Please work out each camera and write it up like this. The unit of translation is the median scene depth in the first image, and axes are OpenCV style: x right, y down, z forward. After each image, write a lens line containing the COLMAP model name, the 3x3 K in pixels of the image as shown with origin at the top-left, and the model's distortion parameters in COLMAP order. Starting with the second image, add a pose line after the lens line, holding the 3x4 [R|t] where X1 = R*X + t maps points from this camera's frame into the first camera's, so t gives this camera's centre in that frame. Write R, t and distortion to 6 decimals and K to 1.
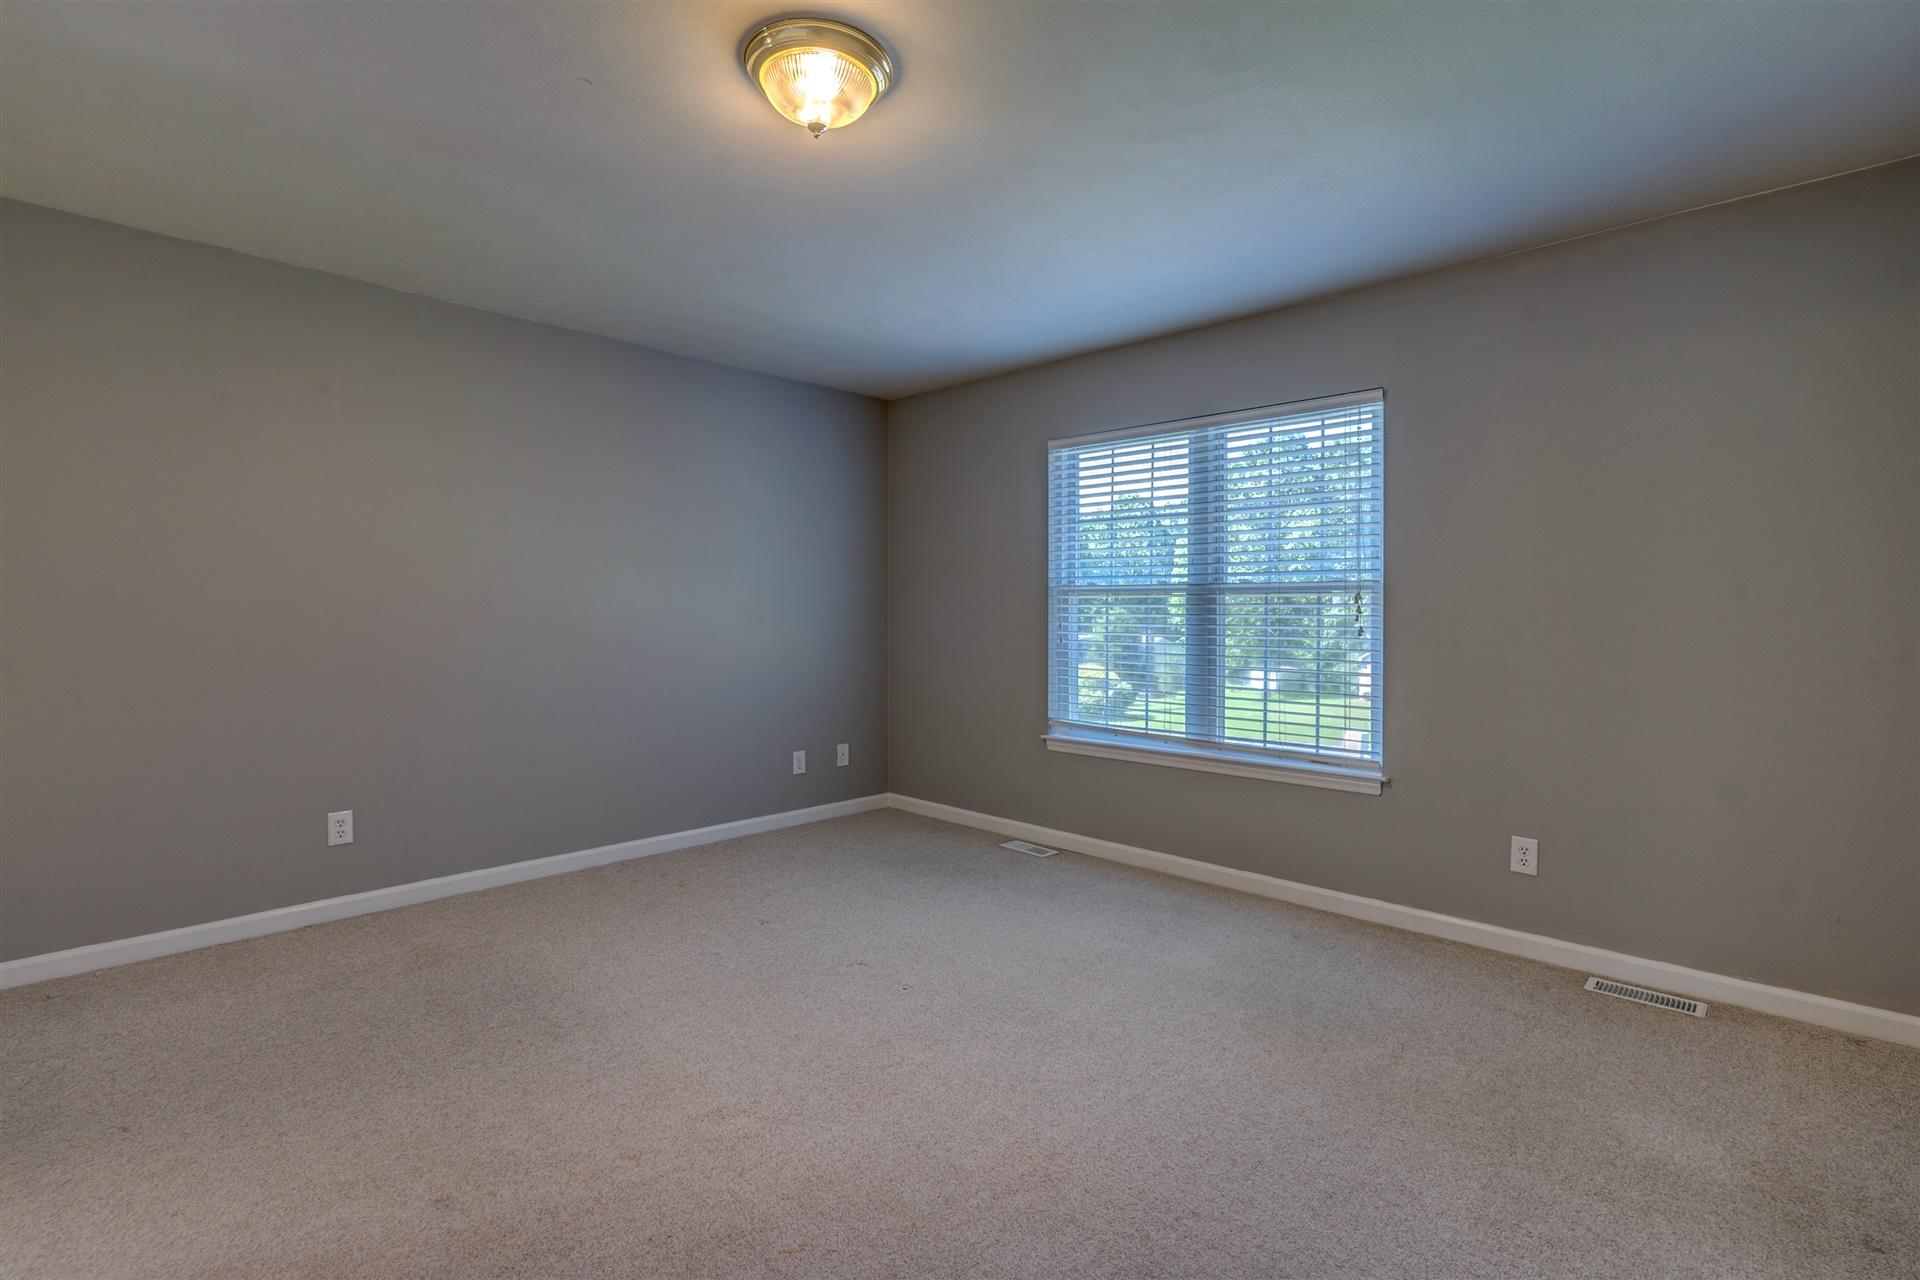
lens RADIAL K [[886.2, 0, 937.8], [0, 886.2, 613.1], [0, 0, 1]] dist [-0.002045, 0.000553]
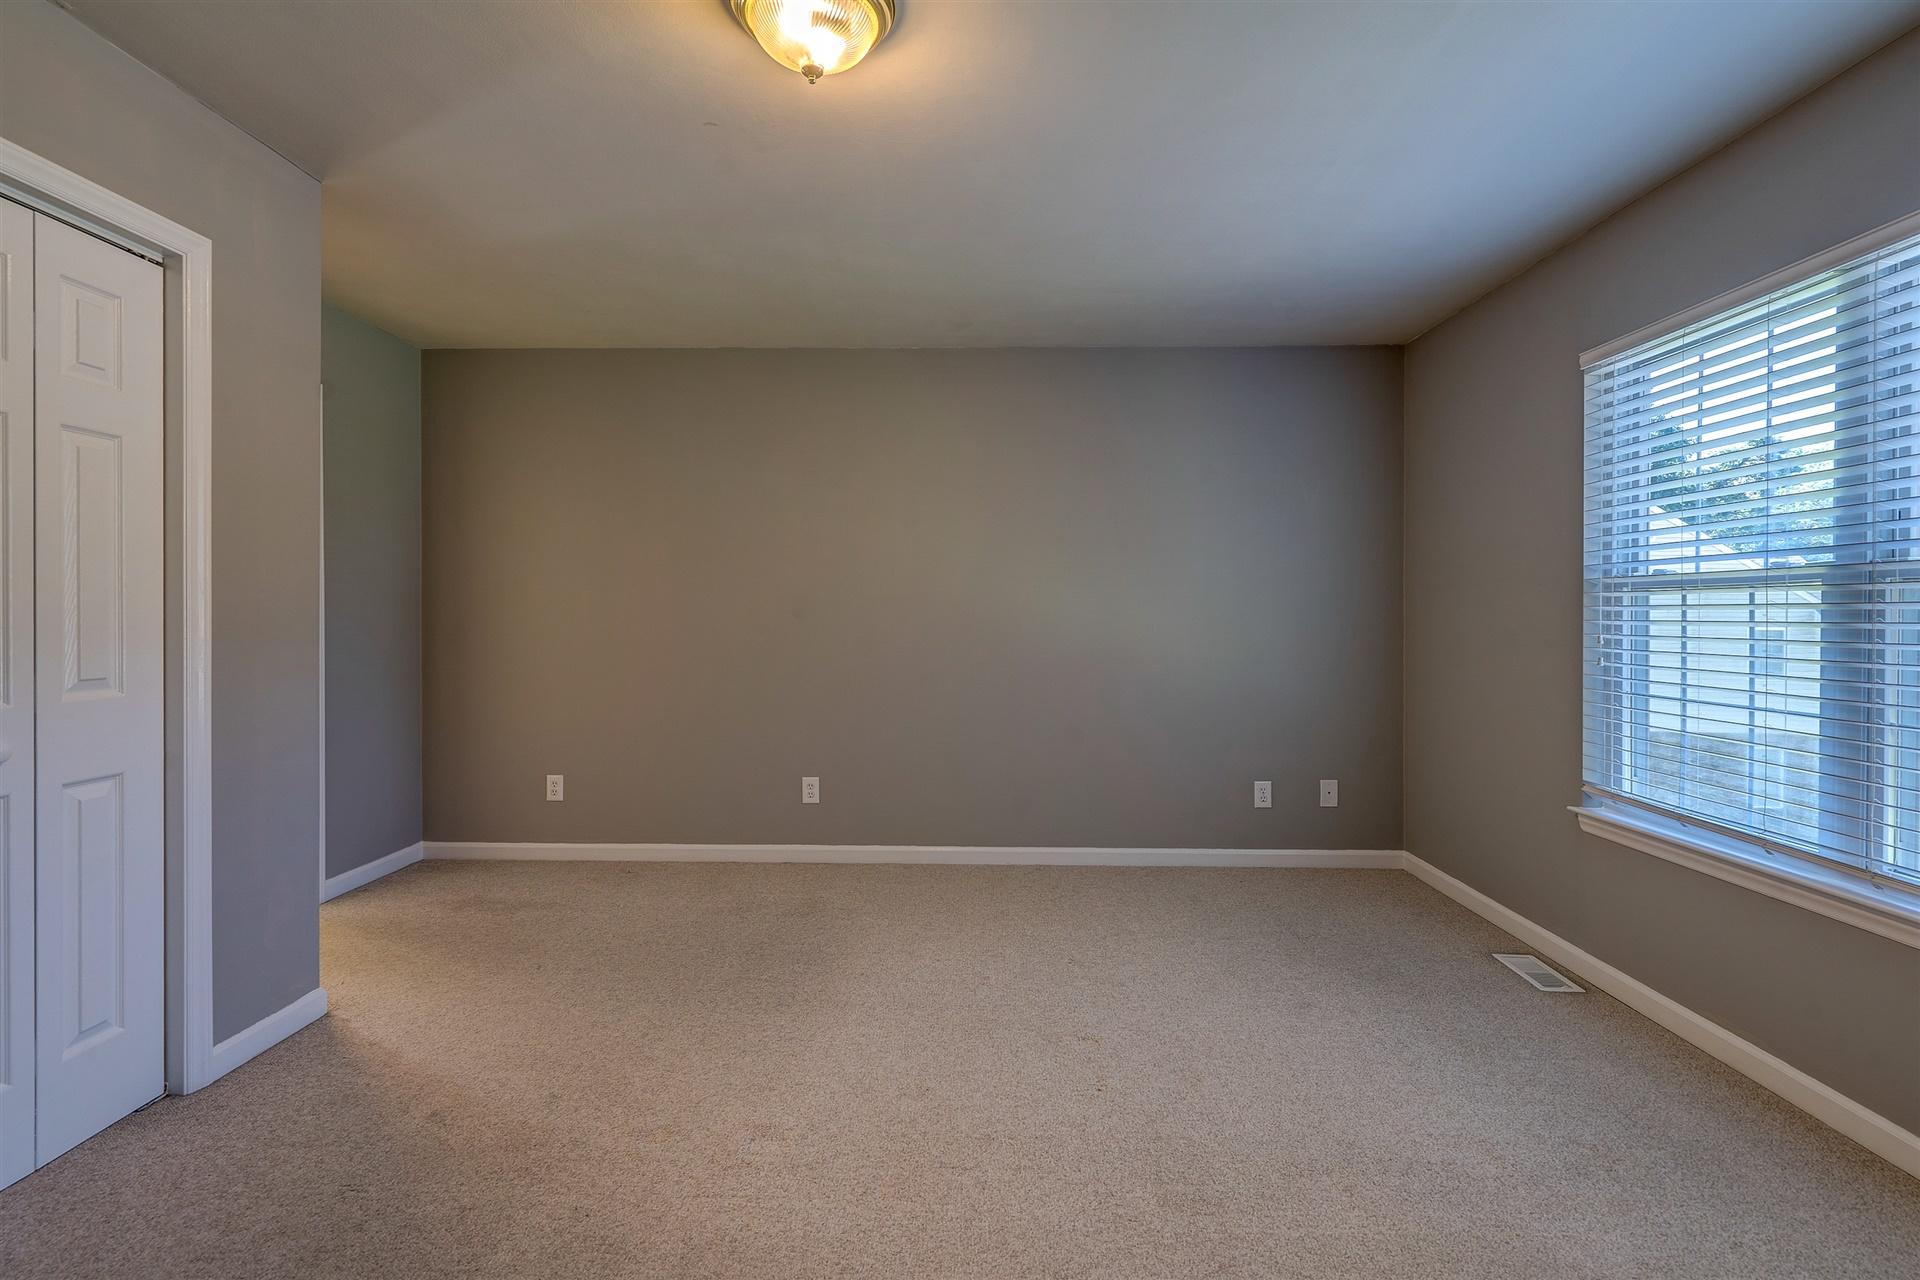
lens RADIAL K [[871.6, 0, 958.4], [0, 871.6, 630.1], [0, 0, 1]] dist [-0.001305, 0.000747]
pose [[0.683444, 0.009718, -0.729938, 0.297959], [-0.000147, 0.999913, 0.013175, -0.000725], [0.730003, -0.008897, 0.683386, 0.249918]]
